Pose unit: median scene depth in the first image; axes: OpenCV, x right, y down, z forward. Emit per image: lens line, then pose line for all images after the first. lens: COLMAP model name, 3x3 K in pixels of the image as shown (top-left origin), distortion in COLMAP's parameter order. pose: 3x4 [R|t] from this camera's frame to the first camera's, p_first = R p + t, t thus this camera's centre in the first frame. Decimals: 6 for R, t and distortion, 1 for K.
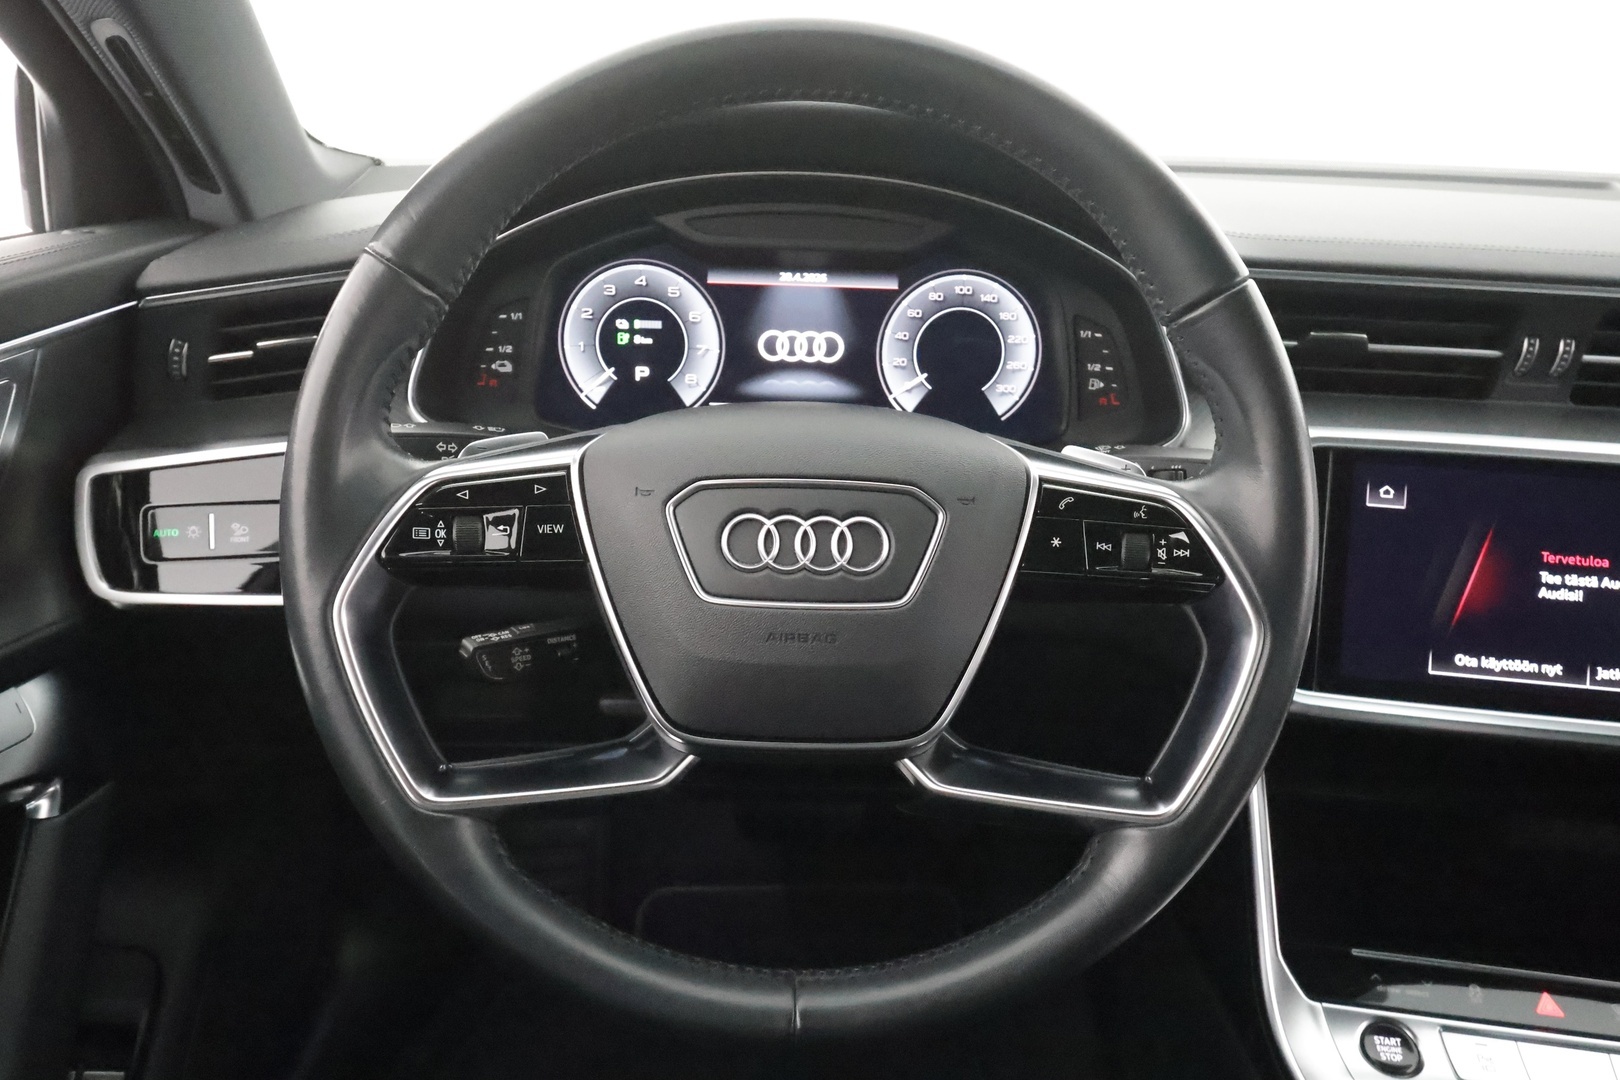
lens RADIAL K [[1155.0, 0, 810.0], [0, 1155.0, 540.0], [0, 0, 1]] dist [0.003737, 0.000256]
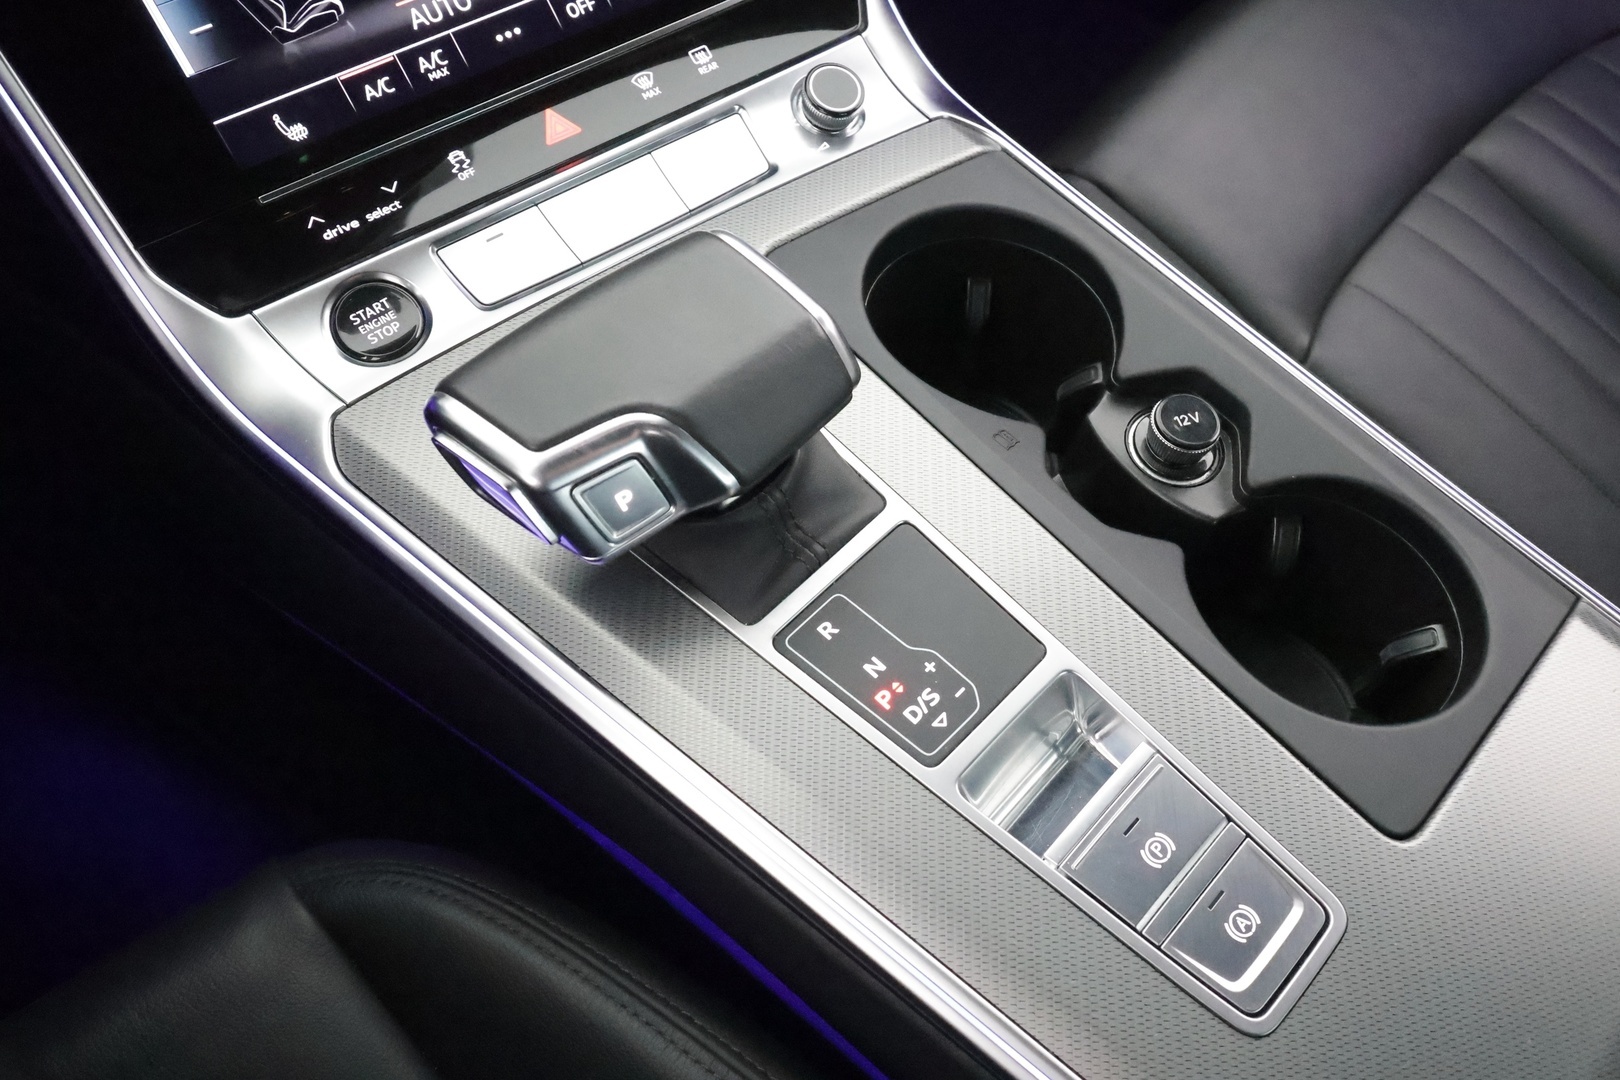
lens RADIAL K [[1284.8, 0, 810.0], [0, 1284.8, 540.0], [0, 0, 1]] dist [-0.003358, -0.001882]
pose [[0.699482, -0.603304, 0.383077, 0.334746], [0.281120, 0.725104, 0.628646, 0.165169], [-0.657036, -0.332036, 0.676798, 0.360781]]
